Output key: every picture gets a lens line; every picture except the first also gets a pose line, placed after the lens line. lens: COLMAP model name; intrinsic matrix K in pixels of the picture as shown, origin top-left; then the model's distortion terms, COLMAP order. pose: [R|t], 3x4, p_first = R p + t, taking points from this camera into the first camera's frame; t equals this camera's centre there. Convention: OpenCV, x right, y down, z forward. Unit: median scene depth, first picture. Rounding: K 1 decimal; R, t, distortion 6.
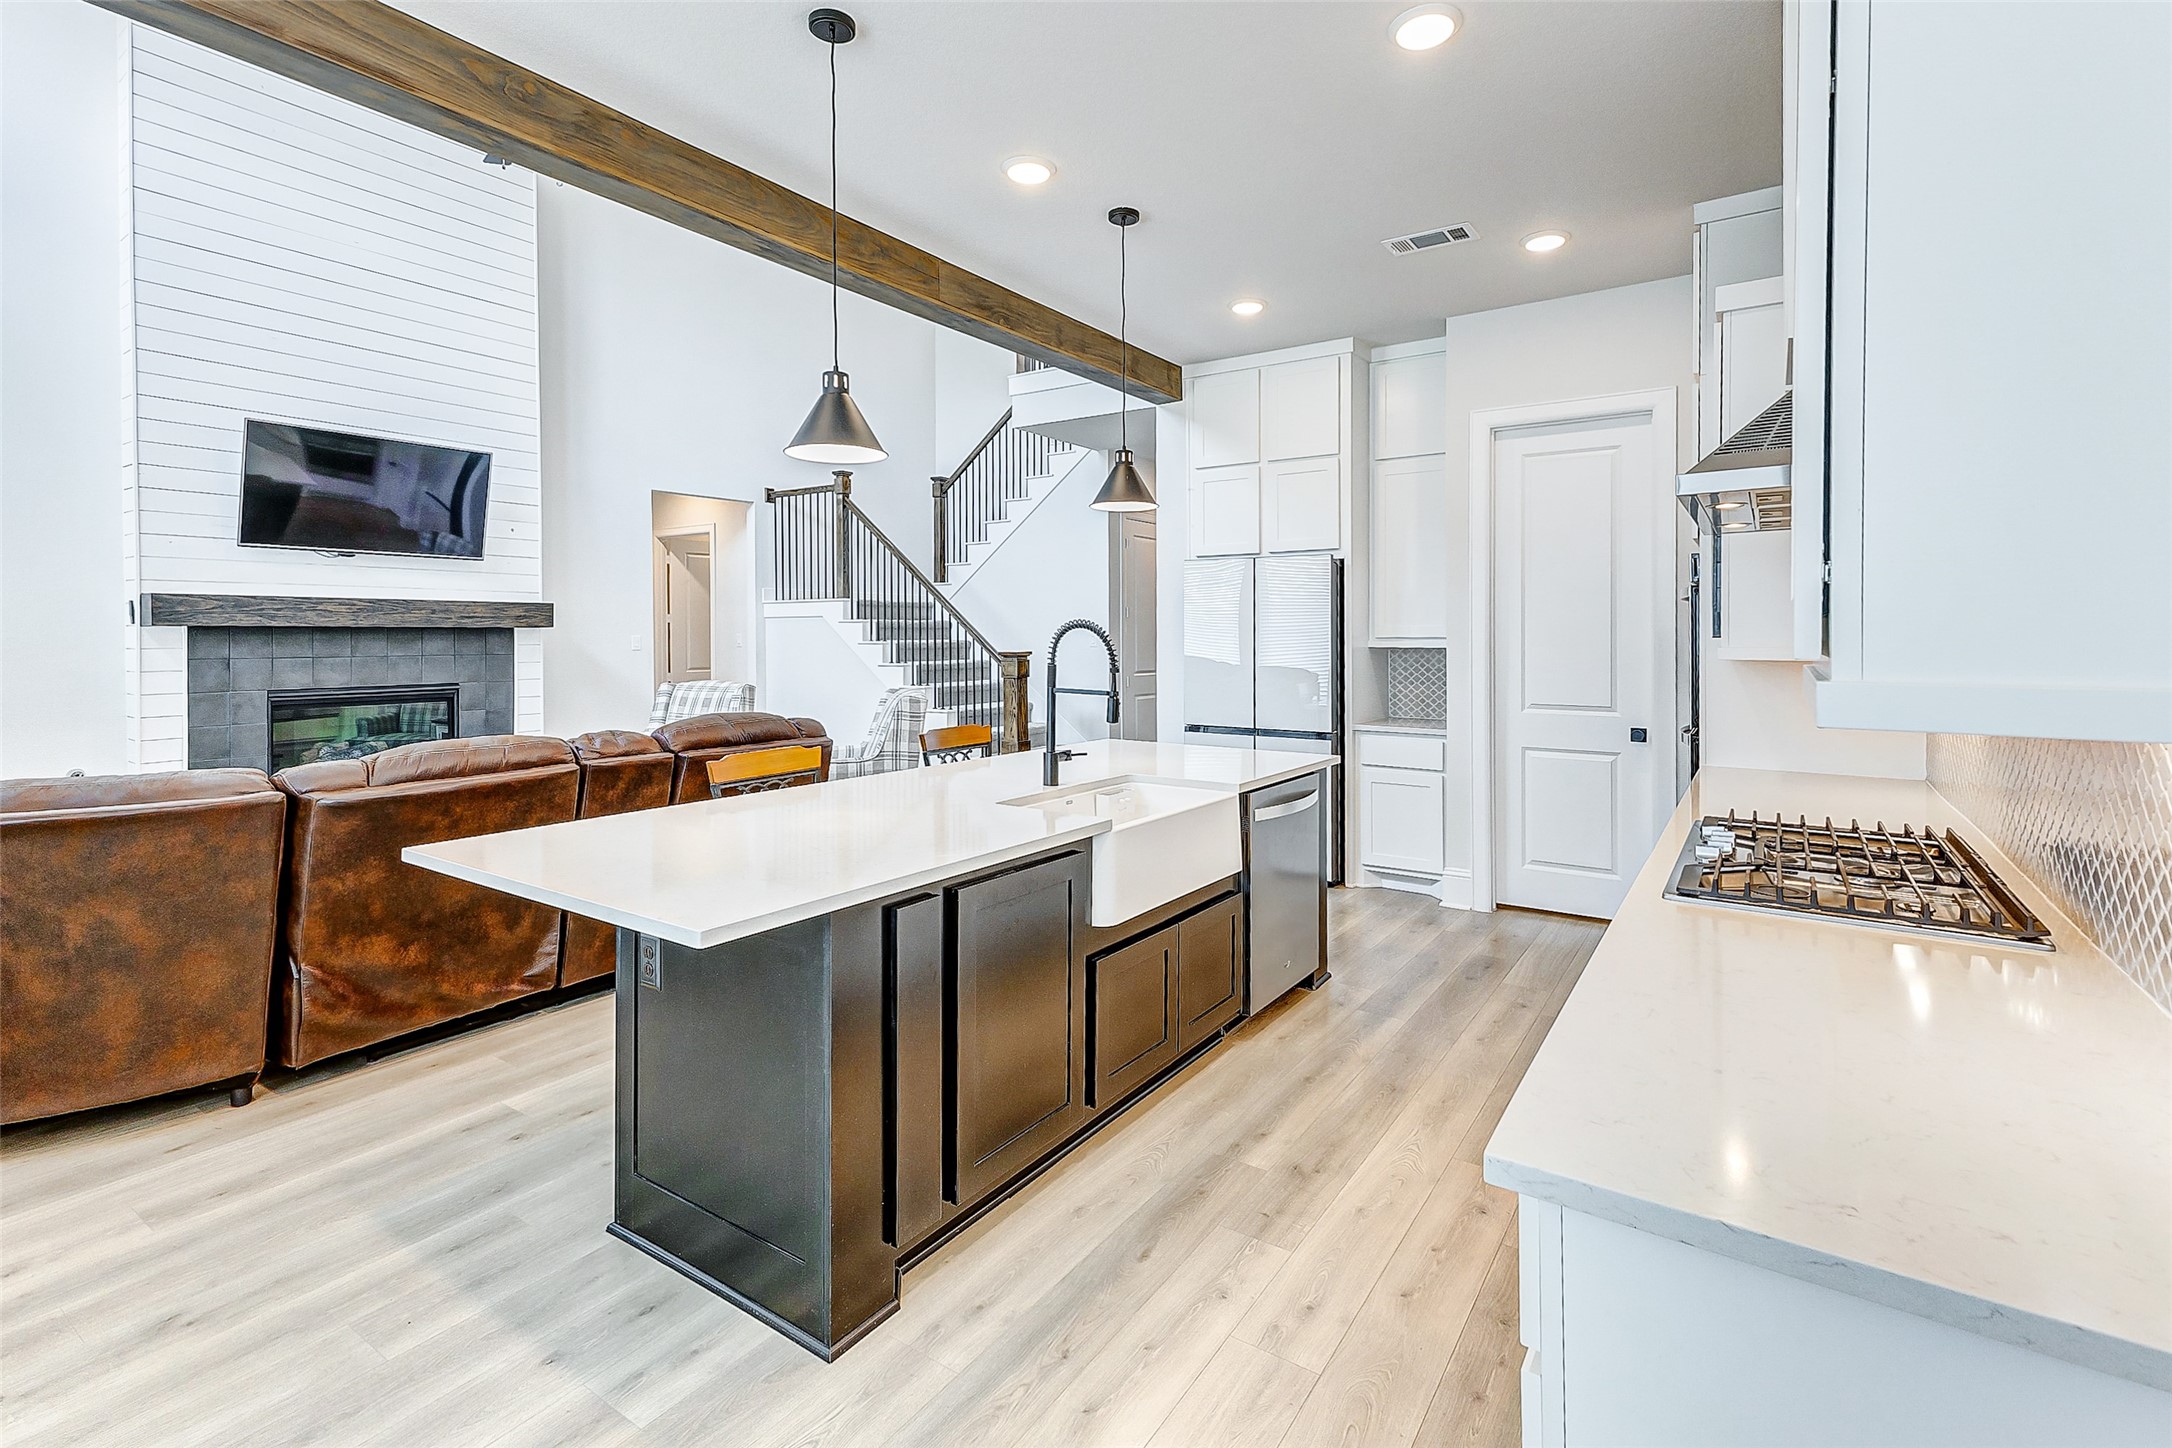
lens RADIAL K [[984.6, 0, 1118.4], [0, 984.6, 637.4], [0, 0, 1]] dist [0.006755, 0.001916]
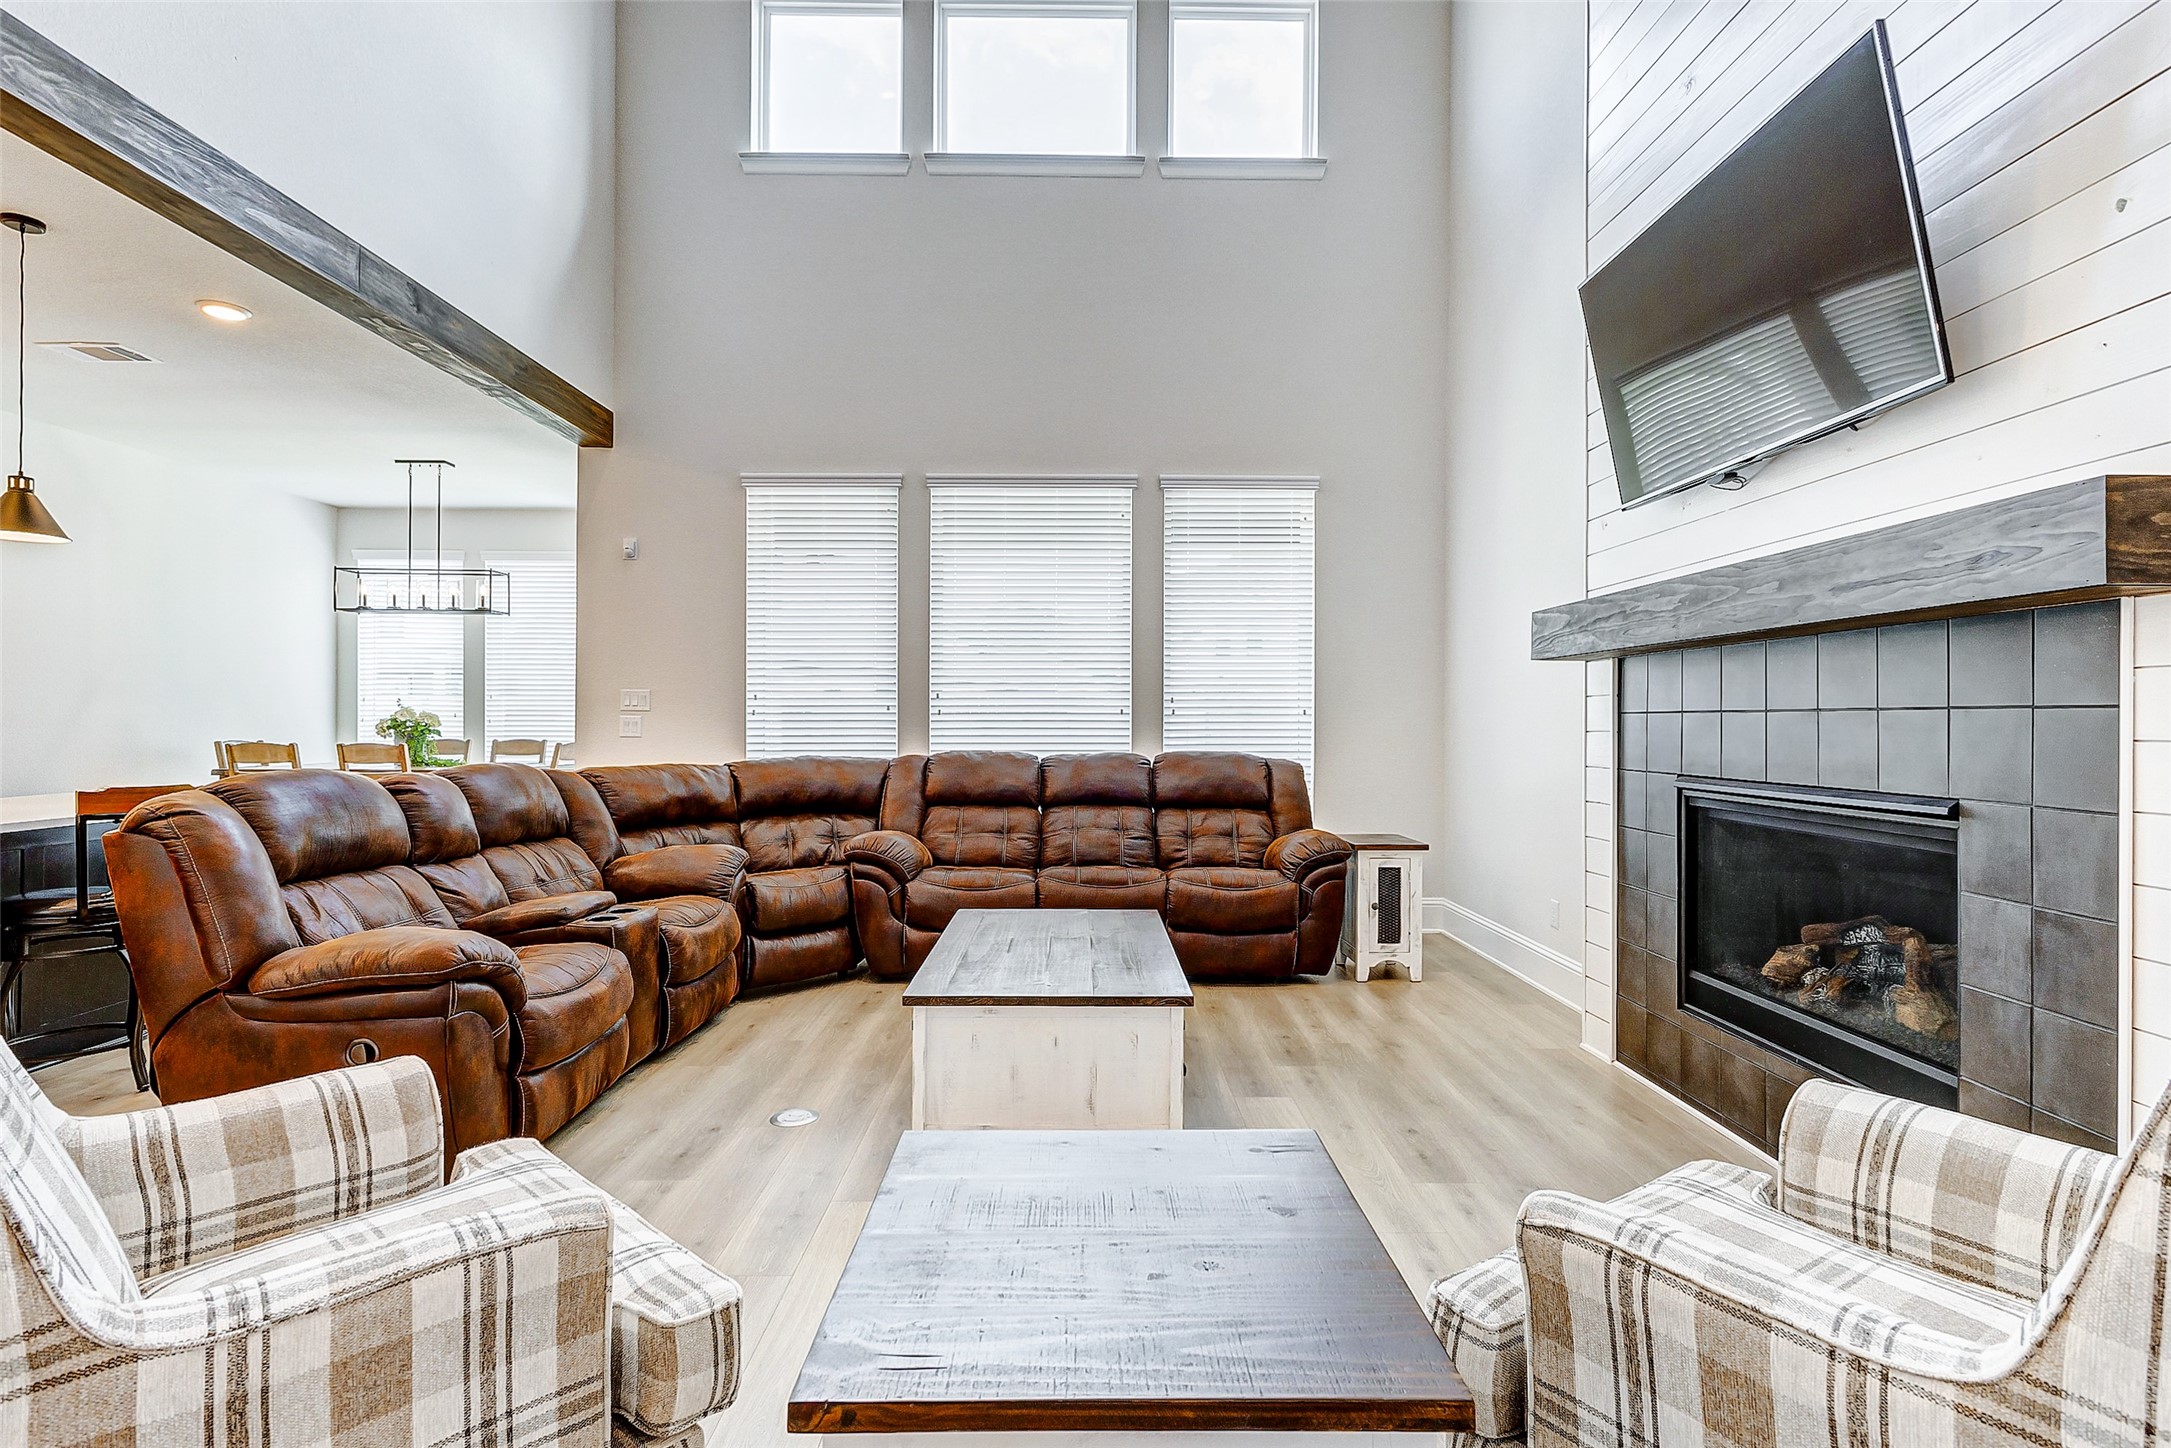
lens RADIAL K [[1042.2, 0, 1084.4], [0, 1042.2, 718.3], [0, 0, 1]] dist [-0.000221, 0.000496]
pose [[-0.829154, -0.001894, -0.559016, -0.324842], [-0.003369, 0.999993, 0.001608, 0.026774], [0.559009, 0.003216, -0.829155, 1.380929]]
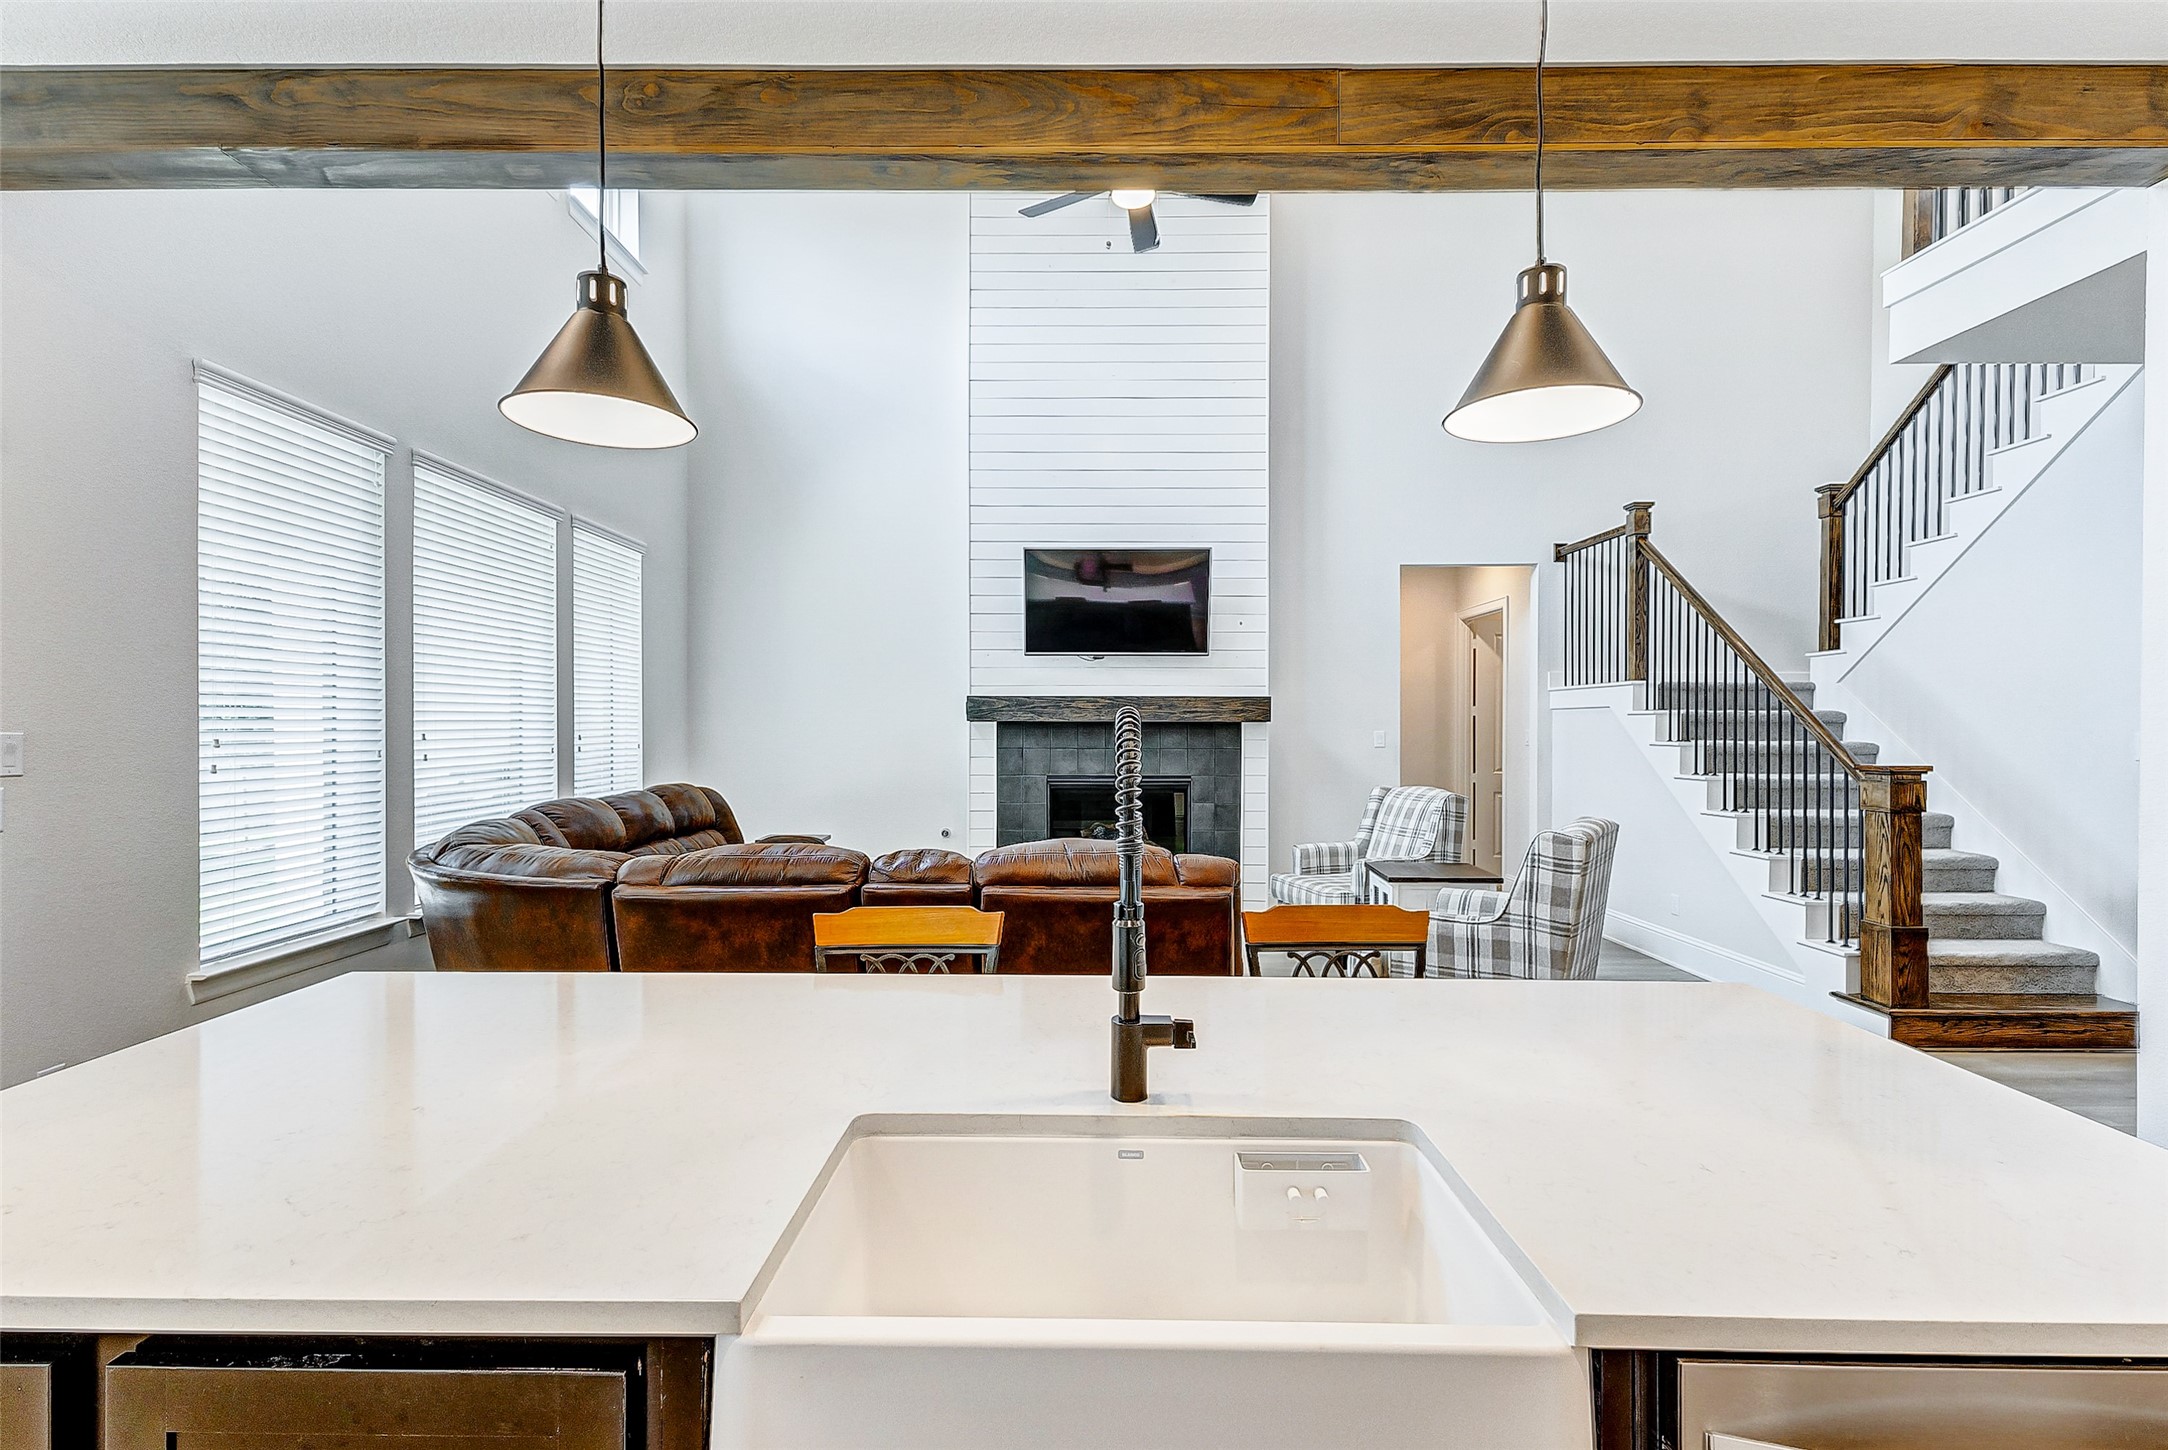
lens RADIAL K [[982.8, 0, 1076.2], [0, 982.8, 735.2], [0, 0, 1]] dist [0.006755, 0.001916]
pose [[0.543874, 0.011811, -0.839084, 0.157732], [-0.006822, 0.999930, 0.009653, -0.006968], [0.839139, 0.000474, 0.543916, 0.421705]]
